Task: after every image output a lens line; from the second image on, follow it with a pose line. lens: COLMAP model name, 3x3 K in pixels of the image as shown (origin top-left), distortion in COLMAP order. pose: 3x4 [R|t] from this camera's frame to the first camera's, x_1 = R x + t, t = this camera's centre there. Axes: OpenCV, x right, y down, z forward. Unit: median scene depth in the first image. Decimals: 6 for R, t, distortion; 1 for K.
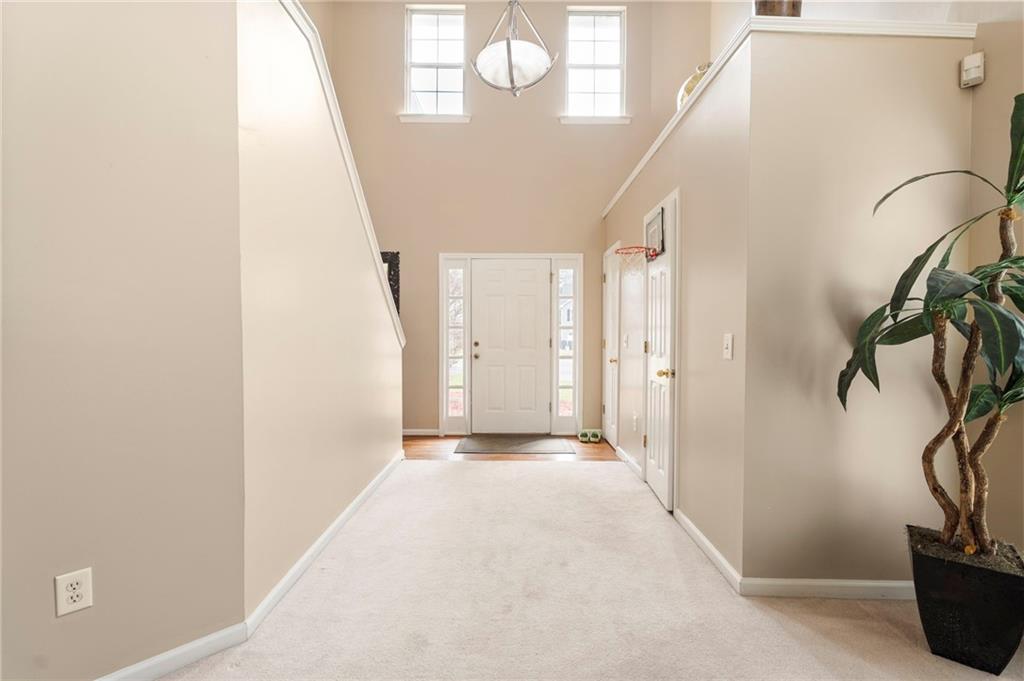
lens RADIAL K [[448.3, 0, 512.4], [0, 448.3, 343.7], [0, 0, 1]] dist [-0.003858, -0.000470]
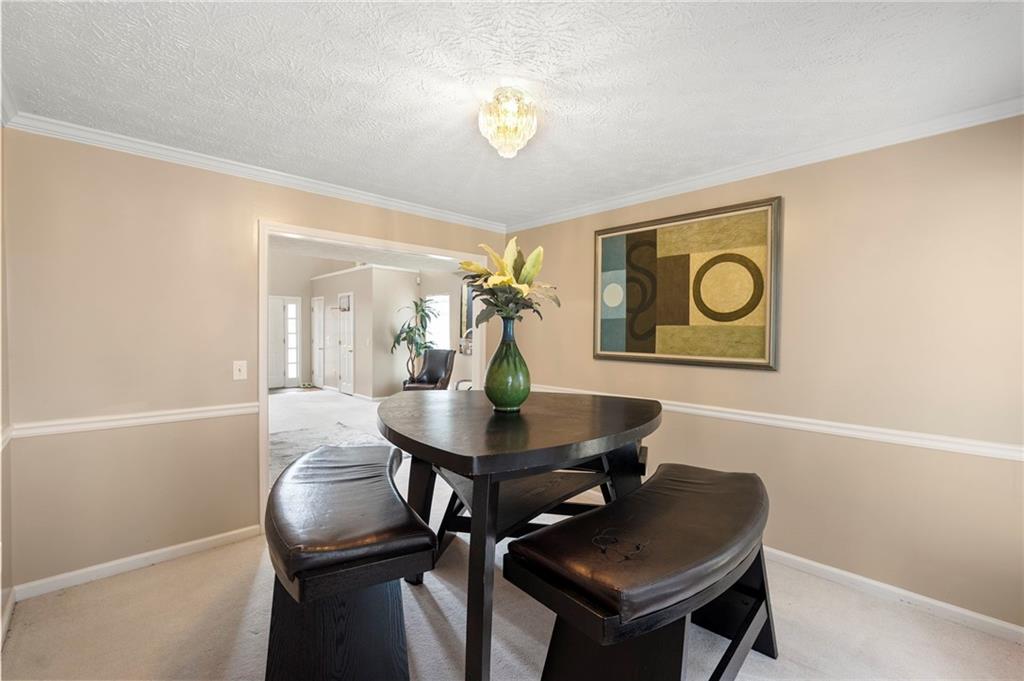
lens RADIAL K [[448.3, 0, 511.3], [0, 448.3, 335.9], [0, 0, 1]] dist [-0.003858, -0.000470]
pose [[0.725960, -0.011911, 0.687634, -1.451344], [0.012191, 0.999916, 0.004450, -0.057354], [-0.687629, 0.005153, 0.726044, -3.003156]]
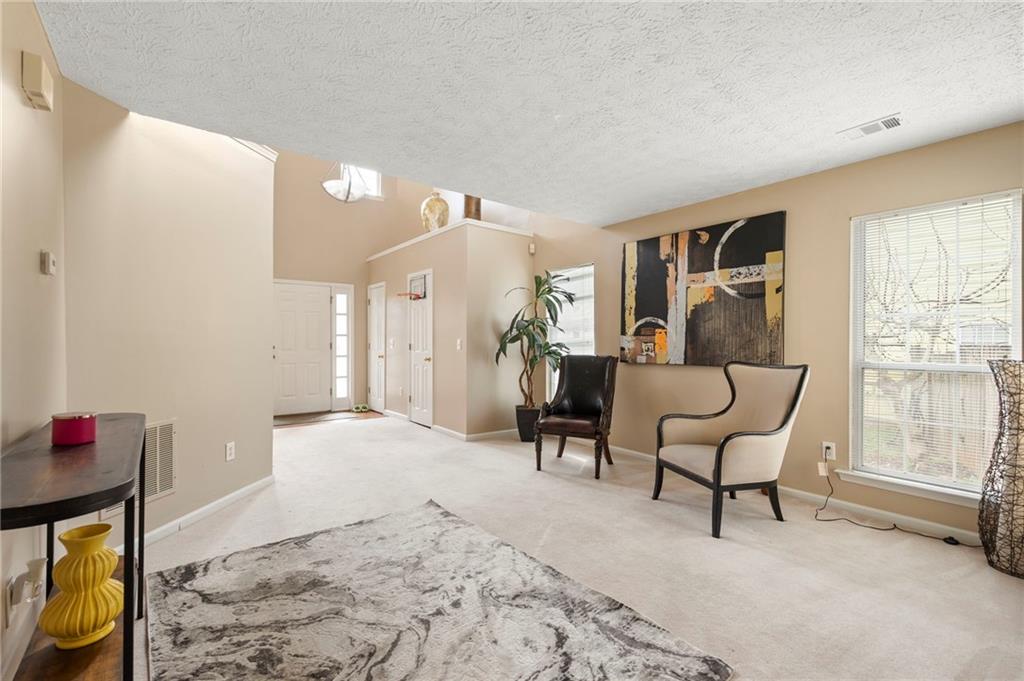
lens RADIAL K [[448.3, 0, 510.4], [0, 448.3, 342.3], [0, 0, 1]] dist [-0.003858, -0.000470]
pose [[0.788344, -0.004228, 0.615220, -0.889481], [0.013961, 0.999842, -0.011018, 0.026102], [-0.615076, 0.017275, 0.788279, -1.218587]]
